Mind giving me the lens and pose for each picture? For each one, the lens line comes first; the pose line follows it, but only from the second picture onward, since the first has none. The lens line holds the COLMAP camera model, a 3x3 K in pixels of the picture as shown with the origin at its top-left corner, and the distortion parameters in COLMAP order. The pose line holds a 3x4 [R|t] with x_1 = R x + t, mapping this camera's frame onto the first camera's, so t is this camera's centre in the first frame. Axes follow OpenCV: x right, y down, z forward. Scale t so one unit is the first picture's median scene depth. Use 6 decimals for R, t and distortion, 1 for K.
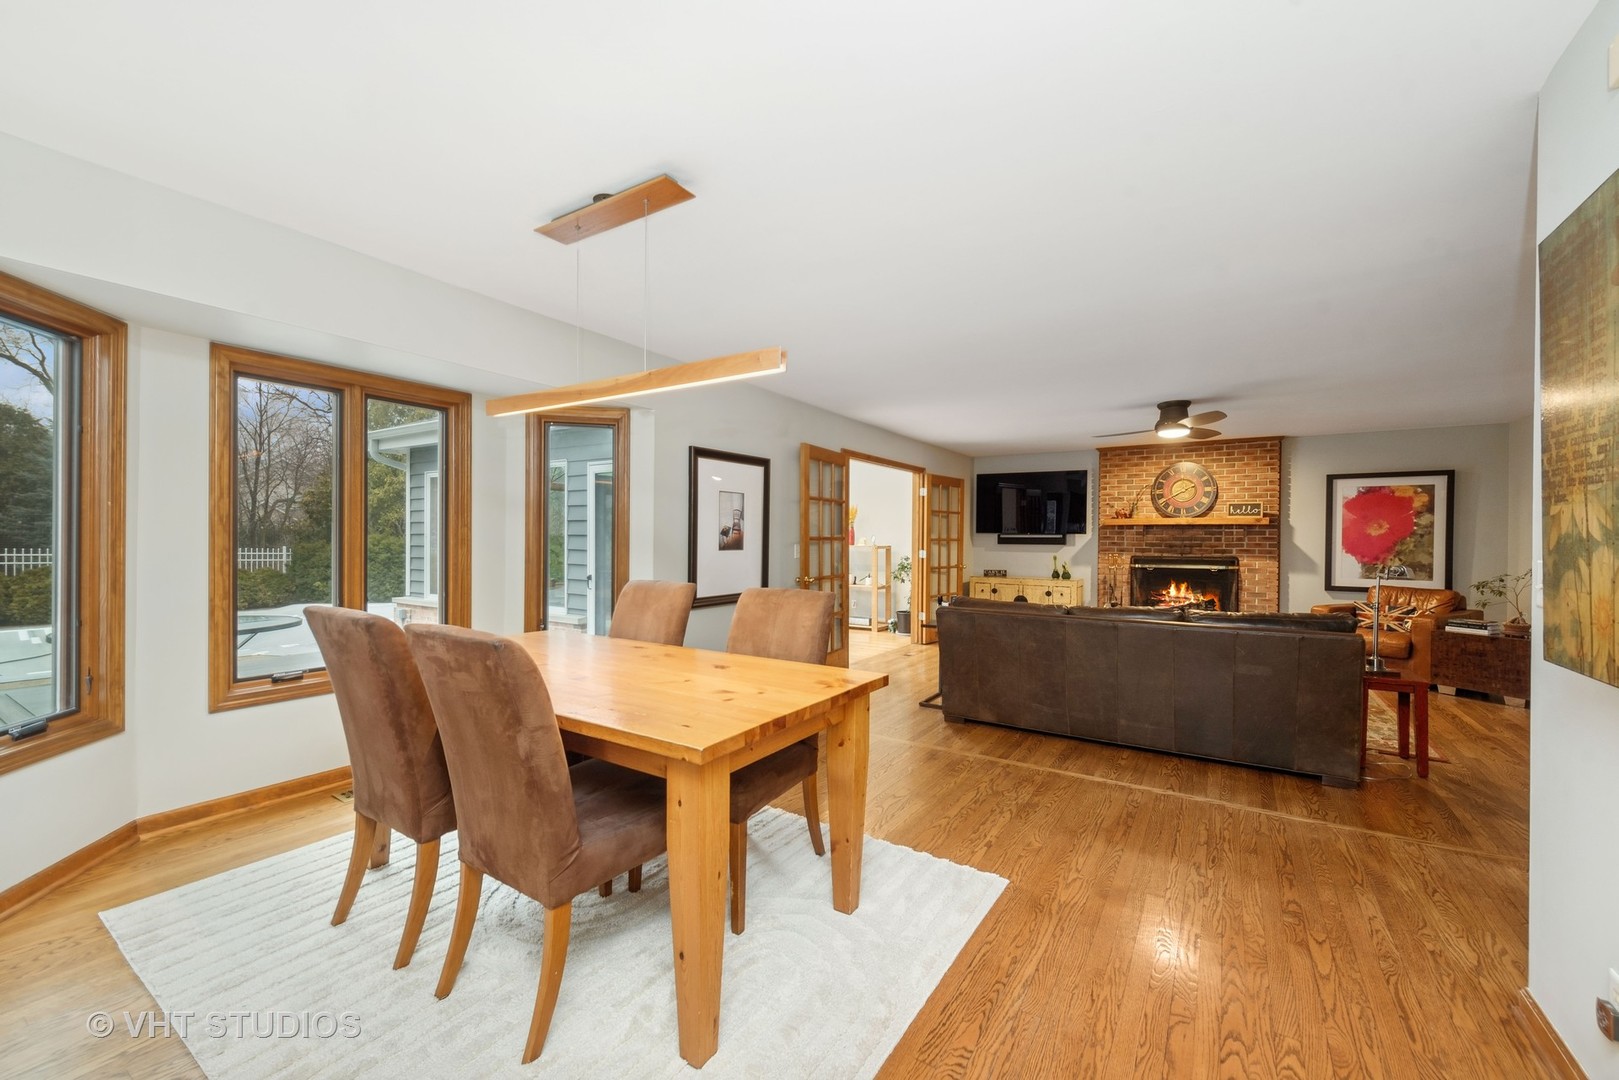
lens RADIAL K [[645.1, 0, 811.4], [0, 645.1, 544.3], [0, 0, 1]] dist [-0.010399, -0.000139]
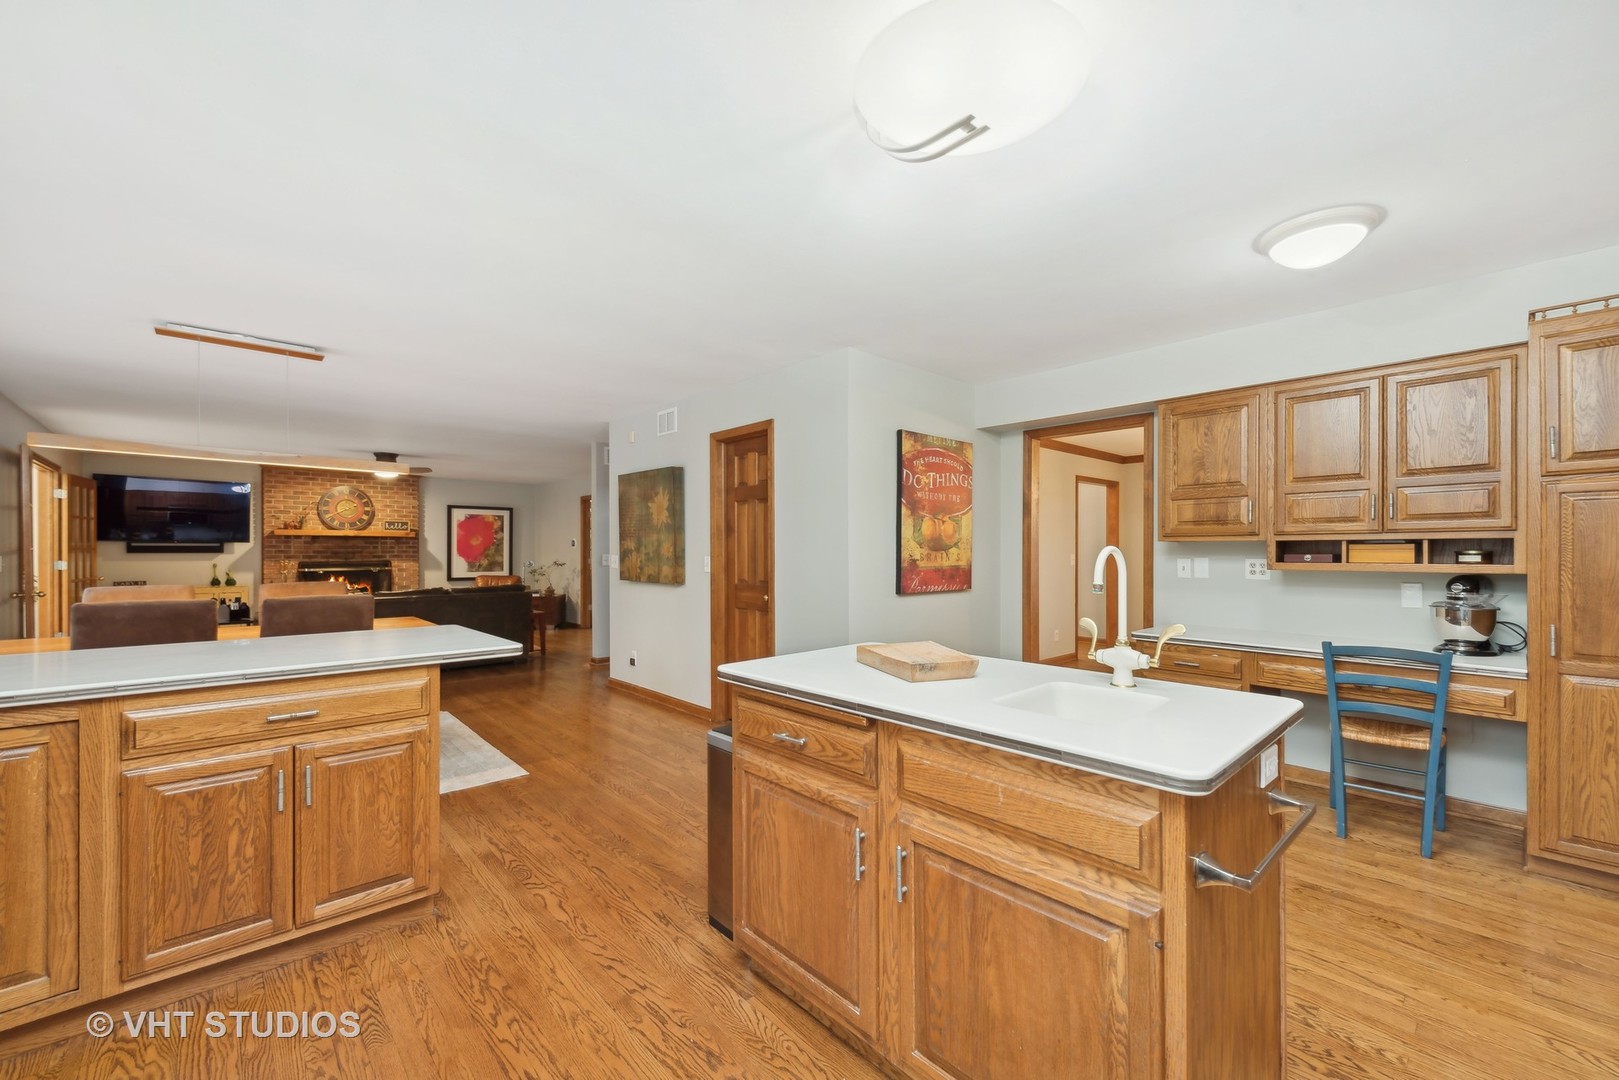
lens RADIAL K [[656.0, 0, 815.1], [0, 656.0, 550.7], [0, 0, 1]] dist [0.013880, -0.000419]
pose [[0.240339, -0.007502, 0.970660, -0.470755], [0.008457, 0.999948, 0.005635, -0.000933], [-0.970652, 0.006854, 0.240390, -0.206270]]
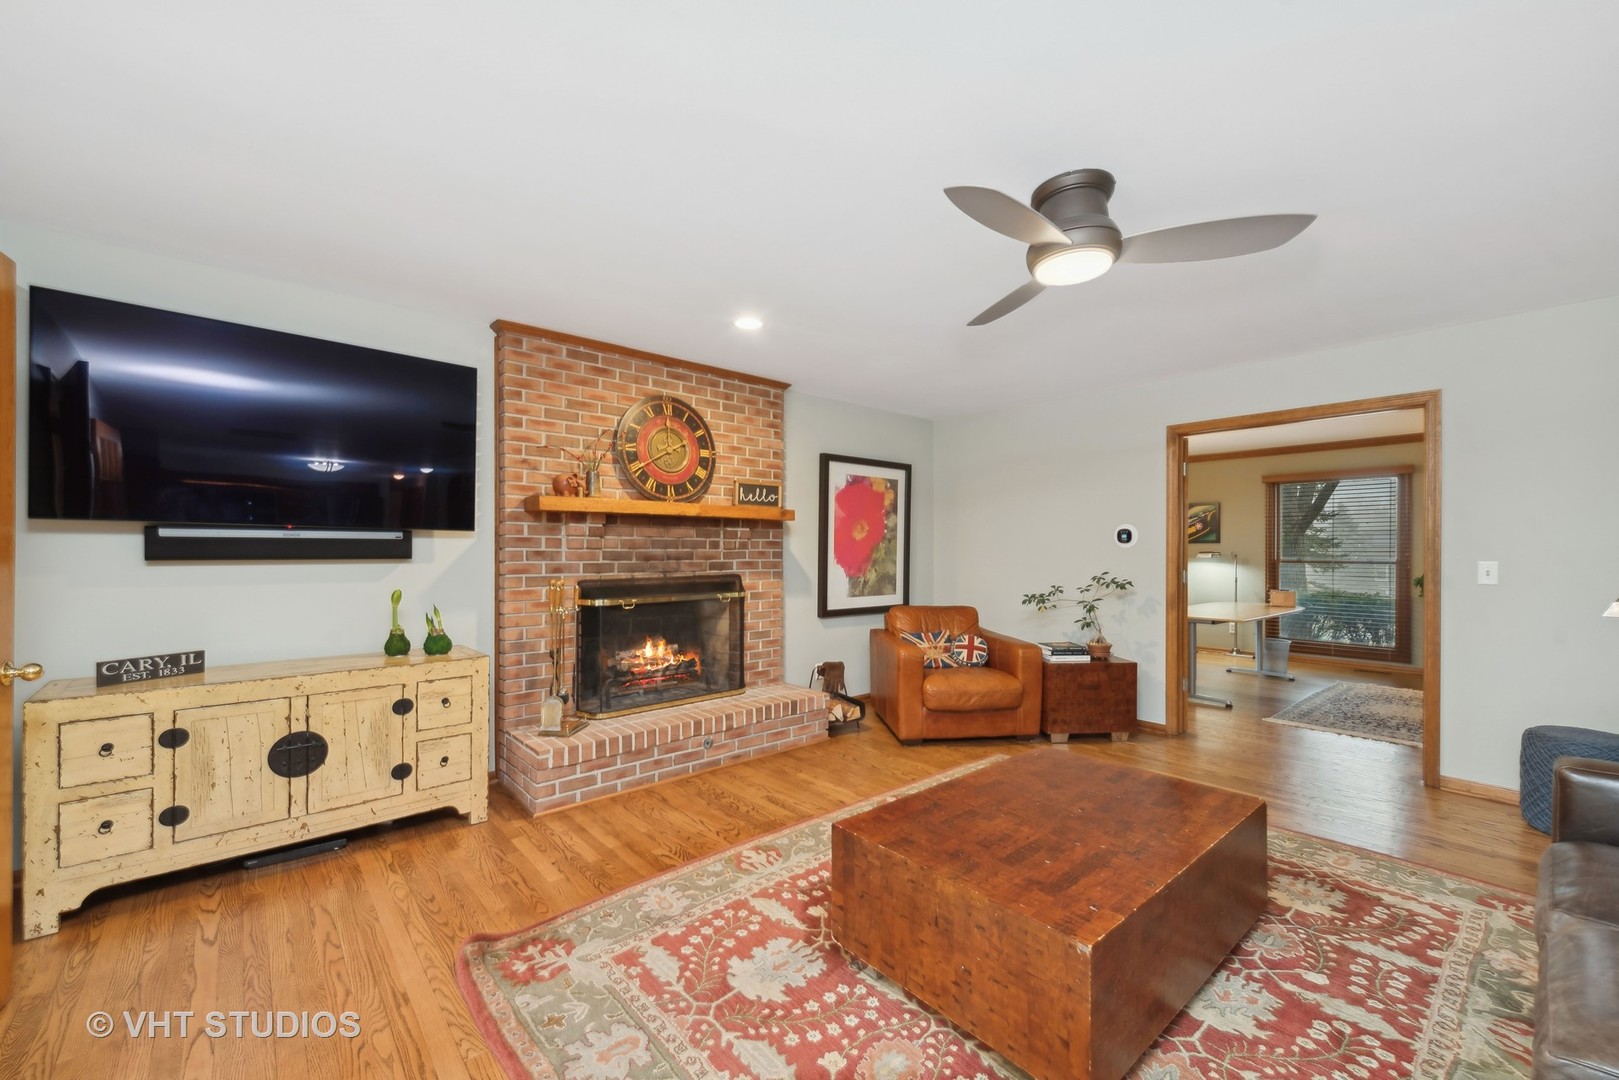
lens RADIAL K [[656.0, 0, 815.1], [0, 656.0, 550.7], [0, 0, 1]] dist [0.013880, -0.000419]
pose [[0.247159, -0.011936, 0.968901, 0.097724], [0.002674, 0.999929, 0.011636, -0.009126], [-0.968971, -0.000285, 0.247173, 0.778405]]
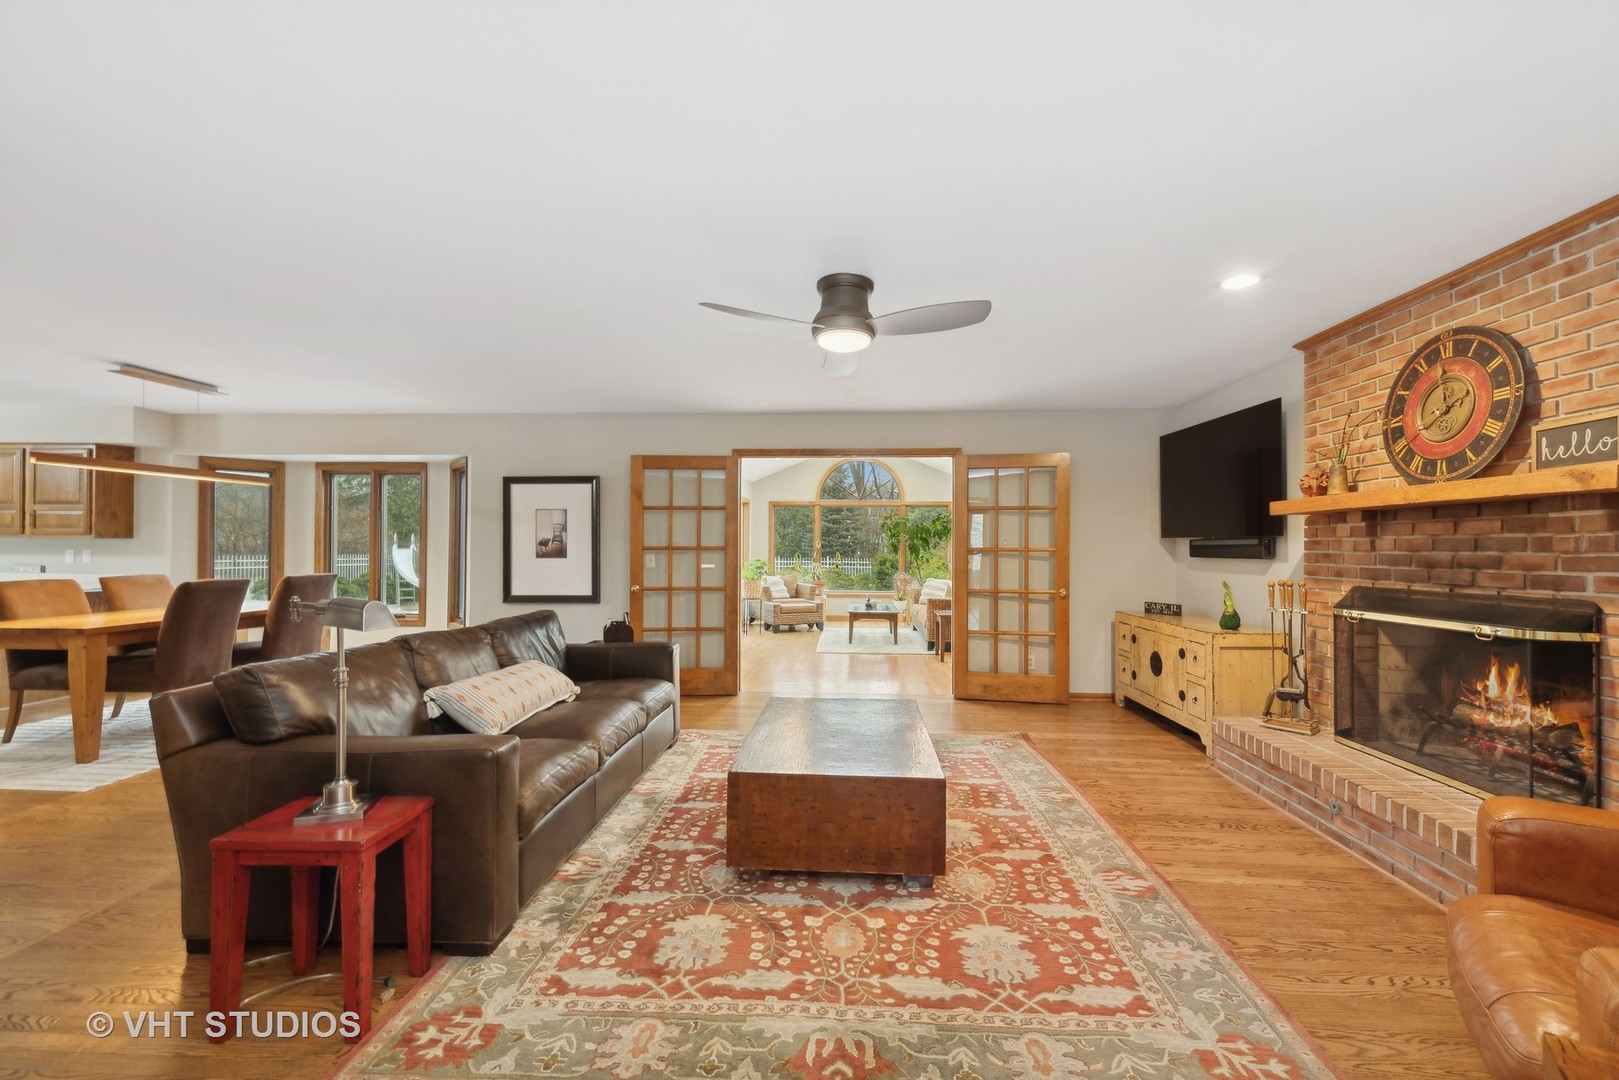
lens RADIAL K [[660.6, 0, 783.8], [0, 660.6, 543.6], [0, 0, 1]] dist [-0.009081, -0.000169]
pose [[0.471486, -0.012236, -0.881789, 0.746656], [-0.009122, 0.999783, -0.018750, 0.001351], [0.881827, 0.016884, 0.471271, 0.520125]]
